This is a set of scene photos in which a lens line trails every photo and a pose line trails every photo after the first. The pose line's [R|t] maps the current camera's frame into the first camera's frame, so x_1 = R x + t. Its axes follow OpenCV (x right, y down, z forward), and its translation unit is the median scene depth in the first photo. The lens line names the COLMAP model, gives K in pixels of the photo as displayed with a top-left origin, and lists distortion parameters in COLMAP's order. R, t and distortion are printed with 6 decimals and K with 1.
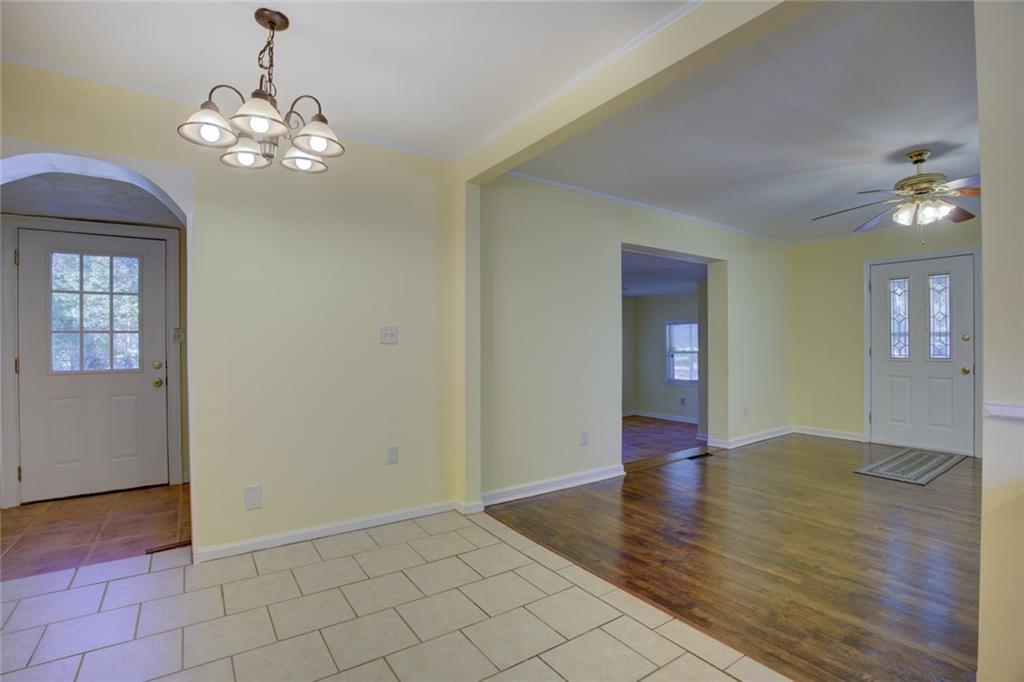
lens RADIAL K [[470.1, 0, 517.5], [0, 470.1, 345.7], [0, 0, 1]] dist [-0.038447, 0.000828]
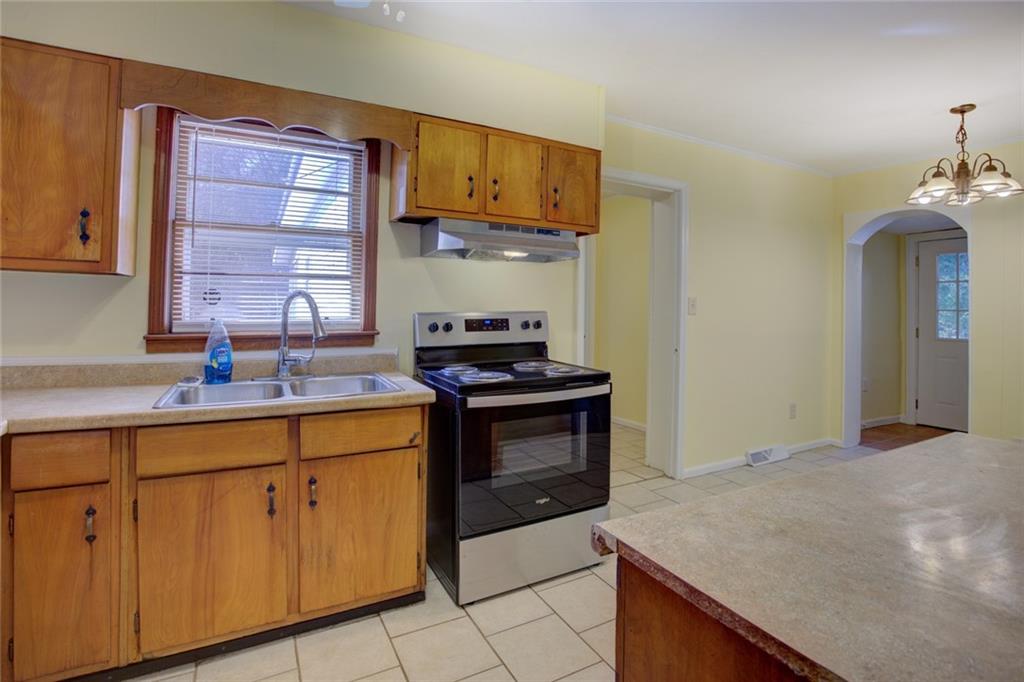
lens RADIAL K [[496.9, 0, 545.6], [0, 496.9, 305.5], [0, 0, 1]] dist [-0.019017, 0.000180]
pose [[-0.075165, -0.004141, -0.997163, 0.513545], [-0.018211, 0.999830, -0.002779, -0.015992], [0.997005, 0.017951, -0.075227, -0.108116]]
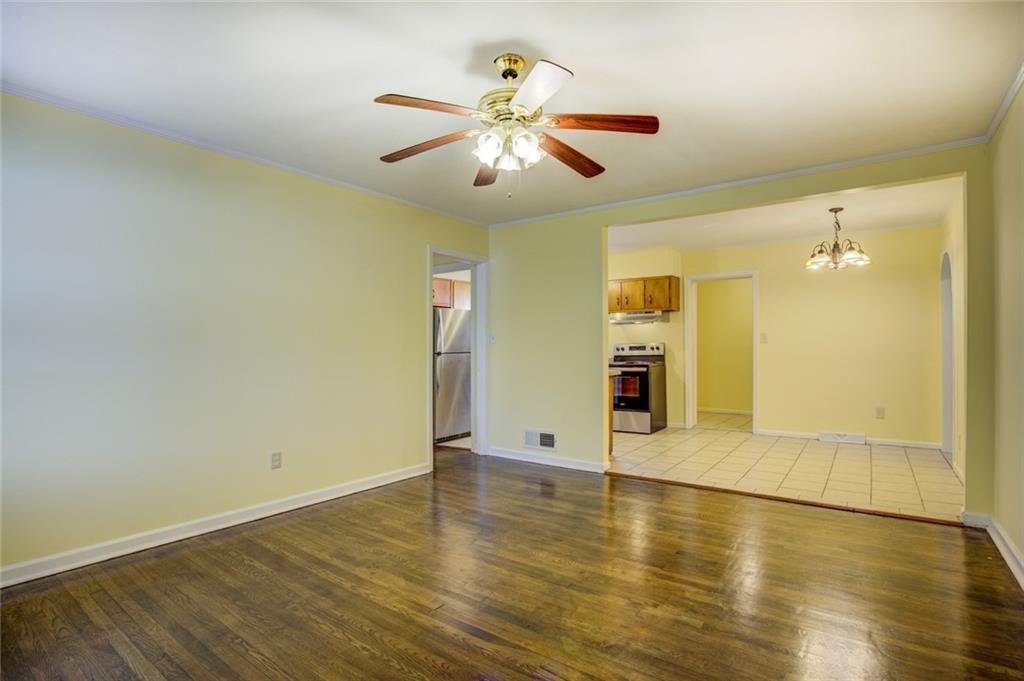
lens RADIAL K [[498.1, 0, 514.2], [0, 498.1, 347.2], [0, 0, 1]] dist [-0.049723, -0.000053]
pose [[-0.946650, 0.009668, -0.322118, 0.837207], [0.008871, 0.999953, 0.003940, -0.005219], [0.322141, 0.000873, -0.946691, 1.263679]]
